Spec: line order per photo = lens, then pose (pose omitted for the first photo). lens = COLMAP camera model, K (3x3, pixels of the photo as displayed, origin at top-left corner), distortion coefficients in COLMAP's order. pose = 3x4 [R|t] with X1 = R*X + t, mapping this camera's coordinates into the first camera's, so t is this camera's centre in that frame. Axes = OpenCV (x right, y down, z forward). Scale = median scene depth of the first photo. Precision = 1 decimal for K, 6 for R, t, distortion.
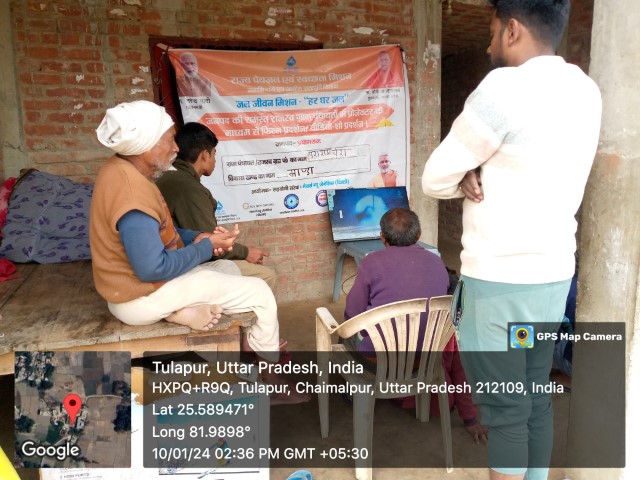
lens RADIAL K [[526.4, 0, 320.0], [0, 526.4, 246.9], [0, 0, 1]] dist [-0.002645, -0.027706]
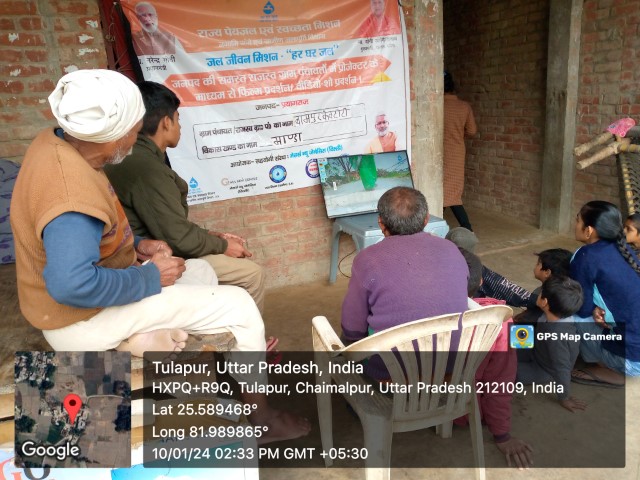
lens RADIAL K [[526.4, 0, 318.5], [0, 526.4, 247.2], [0, 0, 1]] dist [-0.002645, -0.027706]
pose [[0.998986, -0.044157, 0.008778, 0.000323], [0.043396, 0.996356, 0.073421, -0.026818], [-0.011988, -0.072965, 0.997262, 0.123903]]
